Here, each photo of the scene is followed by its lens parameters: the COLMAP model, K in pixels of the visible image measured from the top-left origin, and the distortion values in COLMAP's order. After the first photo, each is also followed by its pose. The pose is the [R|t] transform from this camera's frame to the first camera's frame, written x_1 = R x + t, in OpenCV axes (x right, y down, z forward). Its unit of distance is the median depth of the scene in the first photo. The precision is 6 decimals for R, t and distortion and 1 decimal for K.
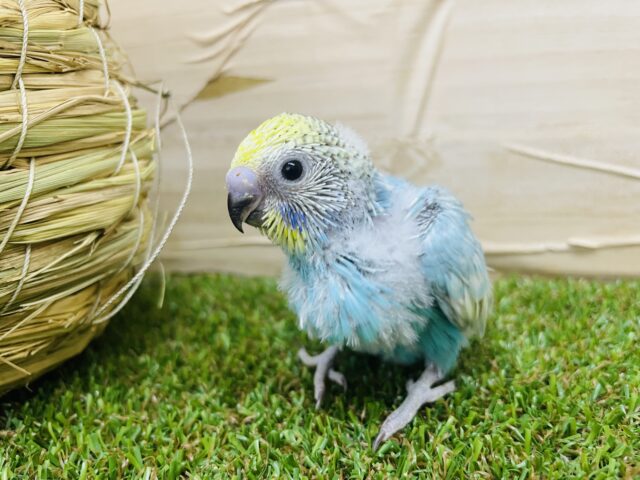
lens RADIAL K [[518.2, 0, 324.8], [0, 518.2, 240.9], [0, 0, 1]] dist [0.010961, -0.053607]
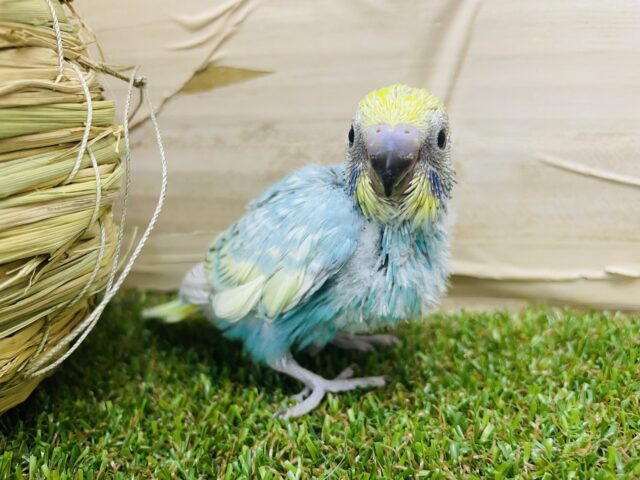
lens RADIAL K [[521.5, 0, 320.0], [0, 521.5, 240.0], [0, 0, 1]] dist [0.003282, -0.053458]
pose [[0.999567, 0.027453, 0.010621, -0.028708], [-0.027418, 0.999618, -0.003477, -0.045697], [-0.010712, 0.003184, 0.999938, 0.196437]]
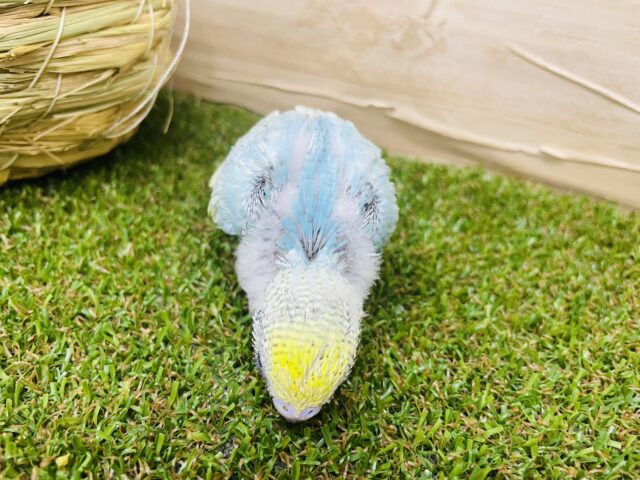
lens RADIAL K [[518.2, 0, 324.8], [0, 518.2, 240.9], [0, 0, 1]] dist [0.010961, -0.053607]
pose [[0.965179, 0.238977, -0.106397, 0.281569], [-0.192147, 0.923659, 0.331562, -0.133932], [0.177510, -0.299573, 0.937415, -0.232747]]
